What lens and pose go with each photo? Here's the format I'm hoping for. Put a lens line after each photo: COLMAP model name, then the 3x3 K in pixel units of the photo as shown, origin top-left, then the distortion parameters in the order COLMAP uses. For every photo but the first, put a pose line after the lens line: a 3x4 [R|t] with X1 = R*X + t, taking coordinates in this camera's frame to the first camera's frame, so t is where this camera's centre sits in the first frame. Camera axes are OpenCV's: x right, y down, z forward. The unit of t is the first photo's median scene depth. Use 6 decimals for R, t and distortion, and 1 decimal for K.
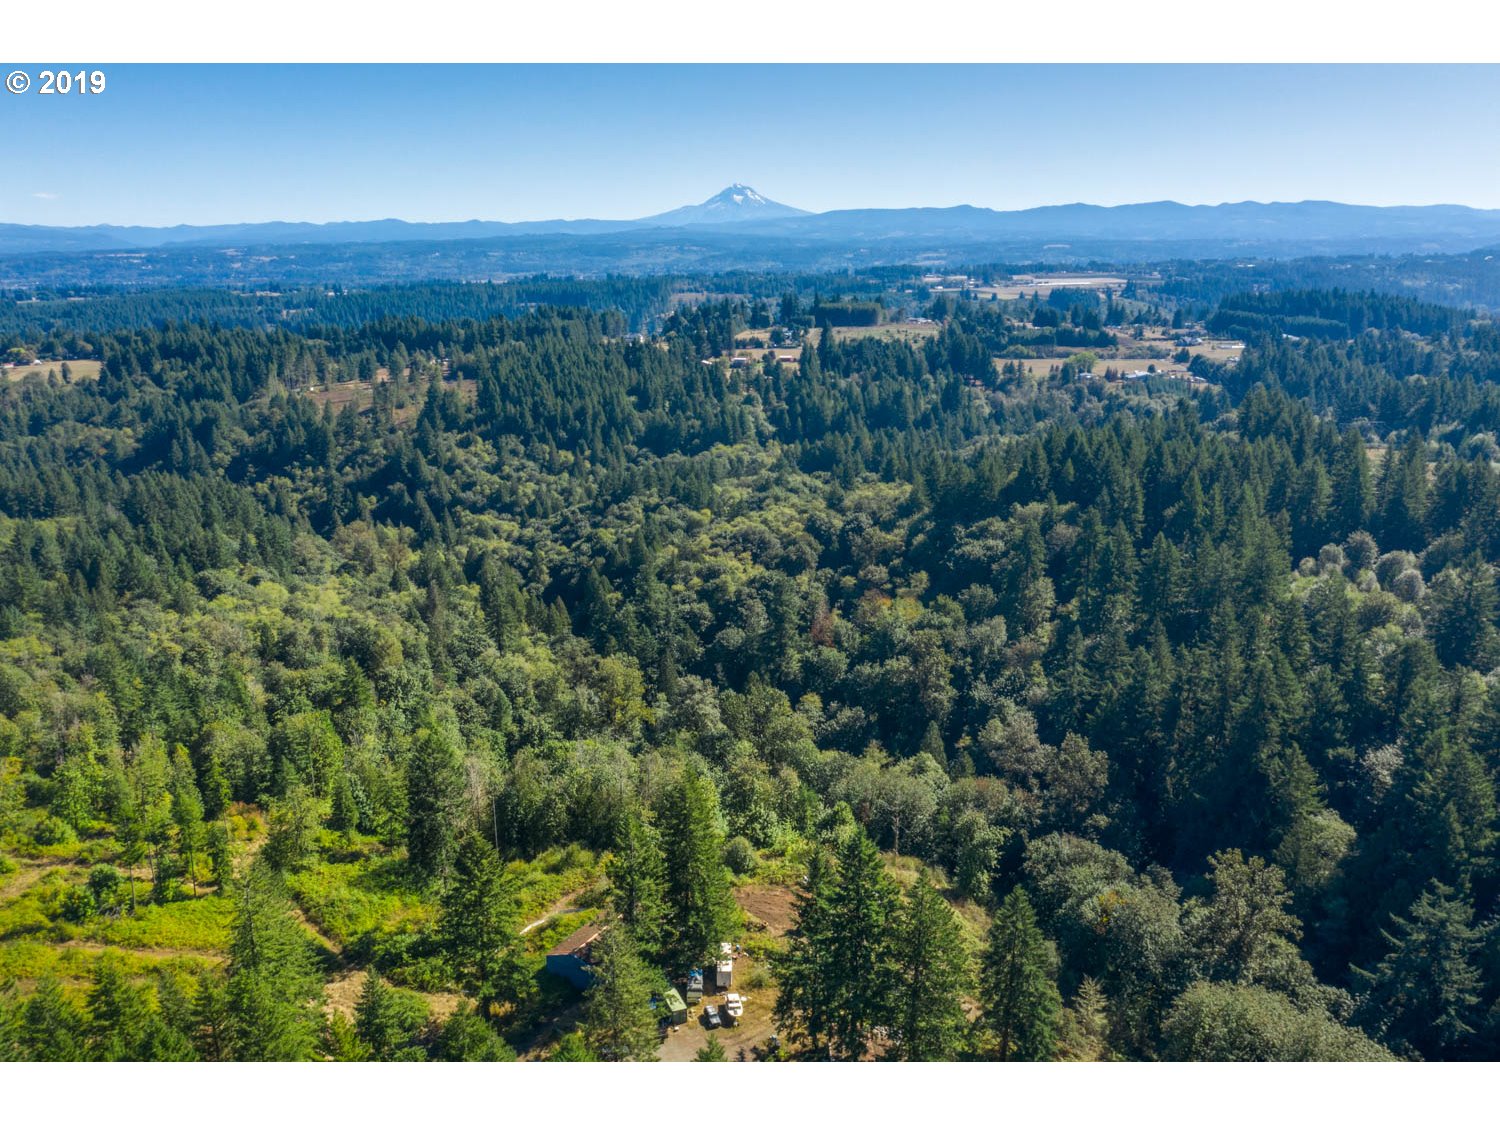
lens RADIAL K [[1250.5, 0, 750.0], [0, 1250.5, 562.5], [0, 0, 1]] dist [-0.039348, 0.026881]
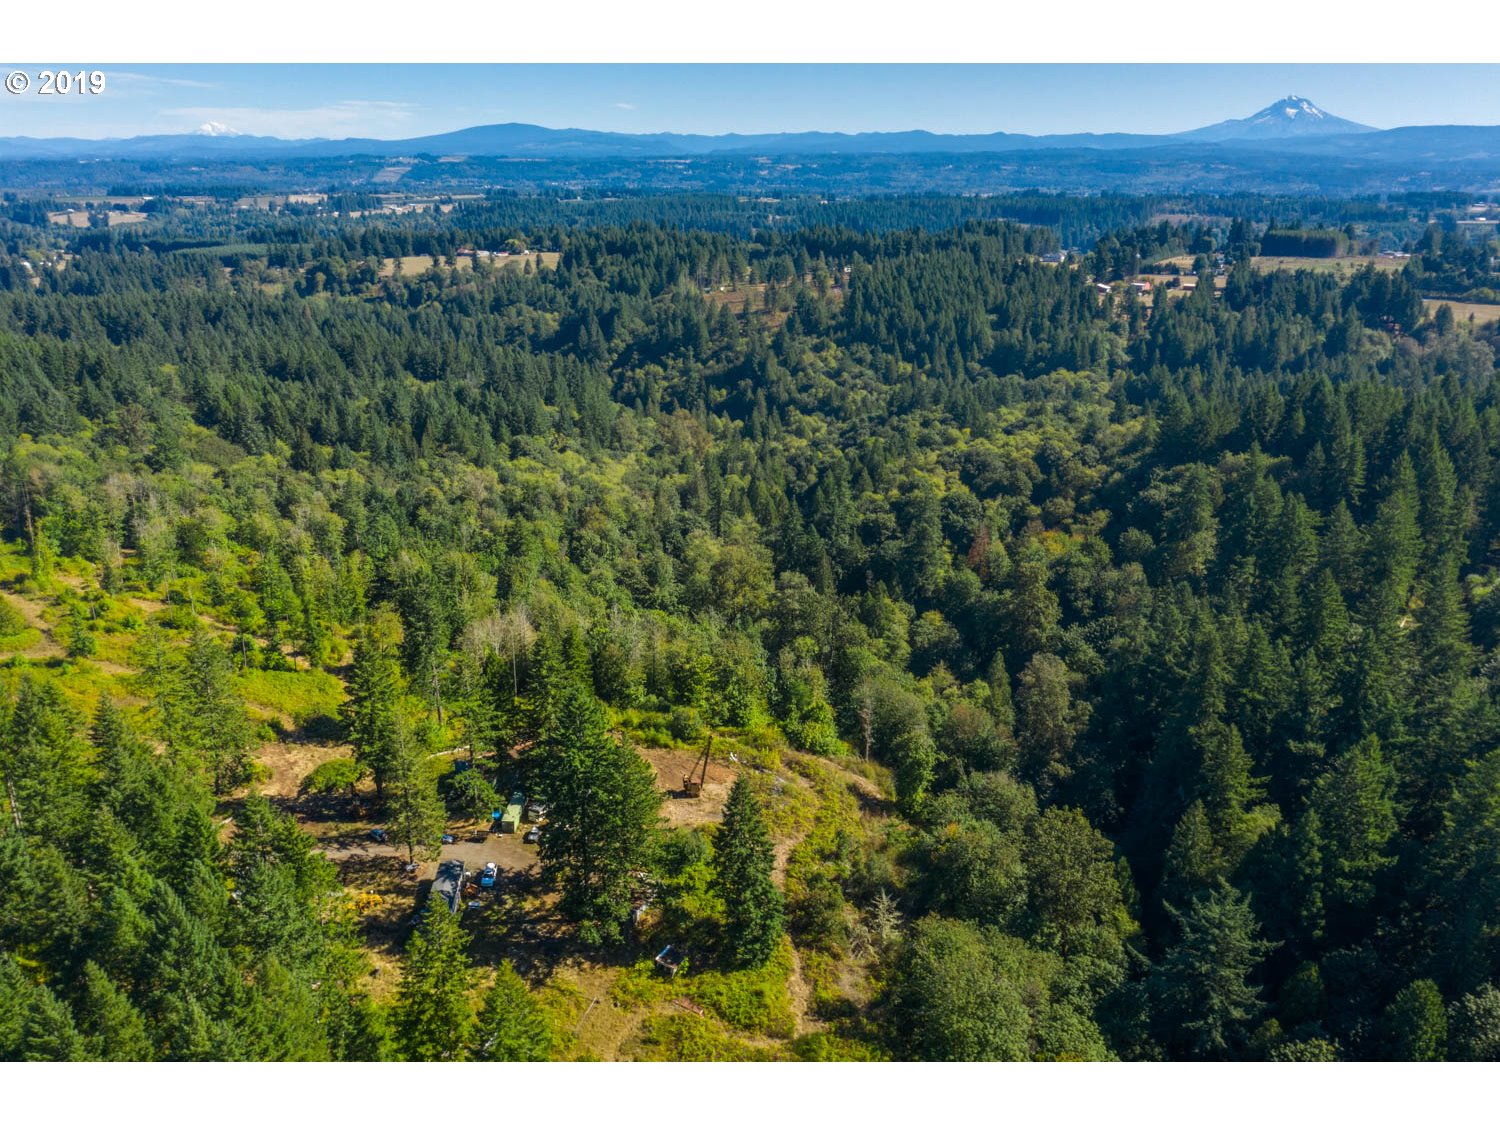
lens RADIAL K [[1250.5, 0, 750.0], [0, 1250.5, 562.5], [0, 0, 1]] dist [-0.039348, 0.026881]
pose [[0.903464, 0.144568, -0.403550, 0.169666], [-0.118196, 0.988934, 0.089660, -0.004103], [0.412046, -0.033306, 0.910554, 0.009601]]
